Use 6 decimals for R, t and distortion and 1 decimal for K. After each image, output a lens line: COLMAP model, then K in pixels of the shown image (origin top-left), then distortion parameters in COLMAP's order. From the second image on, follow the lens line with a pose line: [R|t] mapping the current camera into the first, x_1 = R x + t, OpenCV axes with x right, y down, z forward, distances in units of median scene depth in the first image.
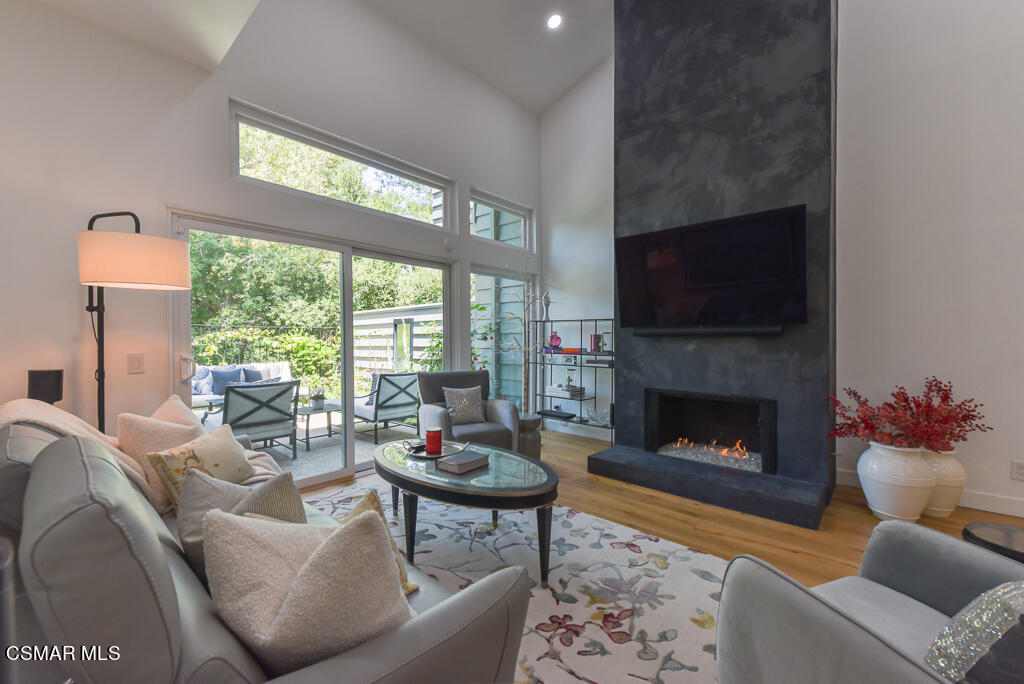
lens RADIAL K [[417.4, 0, 512.0], [0, 417.4, 342.0], [0, 0, 1]] dist [0.000715, 0.000013]
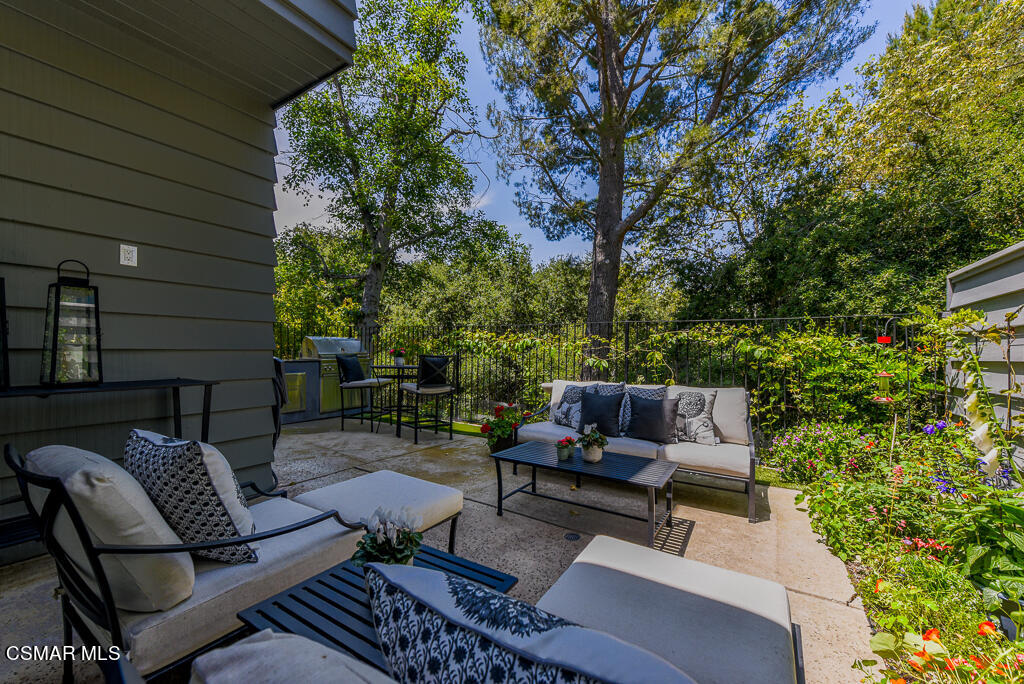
lens RADIAL K [[399.4, 0, 515.9], [0, 399.4, 344.2], [0, 0, 1]] dist [0.001442, 0.000078]
pose [[0.168355, -0.008326, -0.985691, -0.194983], [-0.017301, 0.999785, -0.011400, 0.009747], [0.985575, 0.018973, 0.168174, 0.956486]]
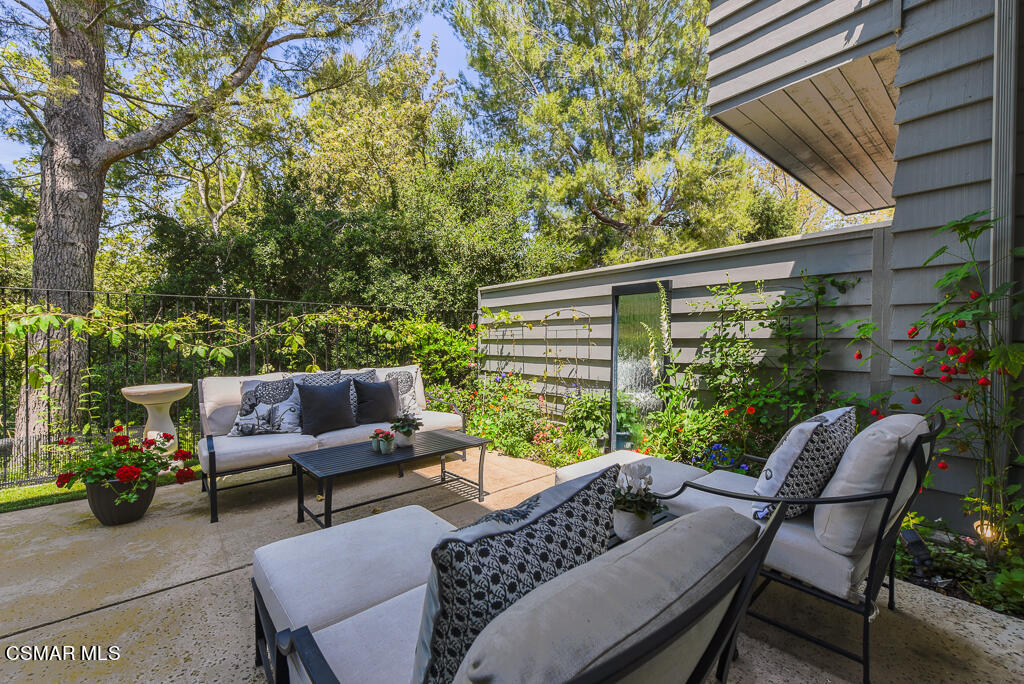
lens RADIAL K [[422.5, 0, 512.0], [0, 422.5, 342.0], [0, 0, 1]] dist [0.022365, 0.000017]
pose [[0.990729, 0.005110, -0.135760, -0.471869], [-0.003871, 0.999948, 0.009383, 0.014031], [0.135801, -0.008770, 0.990697, 0.630108]]
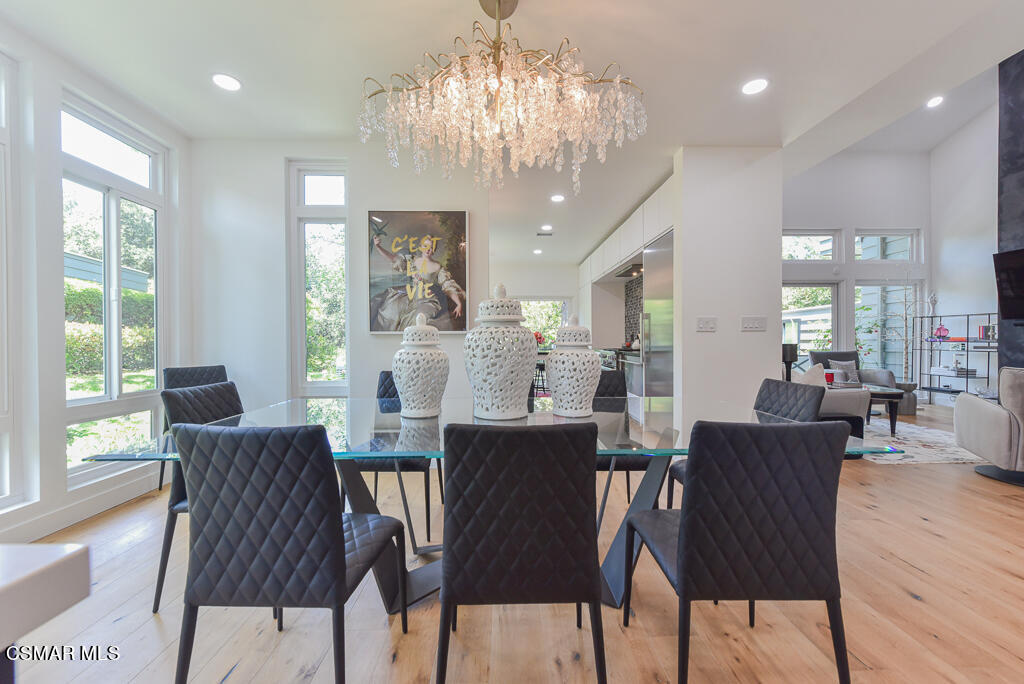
lens RADIAL K [[399.4, 0, 515.9], [0, 399.4, 344.2], [0, 0, 1]] dist [0.001442, 0.000078]
pose [[0.684583, 0.005769, -0.728912, 0.090727], [-0.004061, 0.999983, 0.004100, 0.030584], [0.728923, 0.000153, 0.684595, -0.682561]]
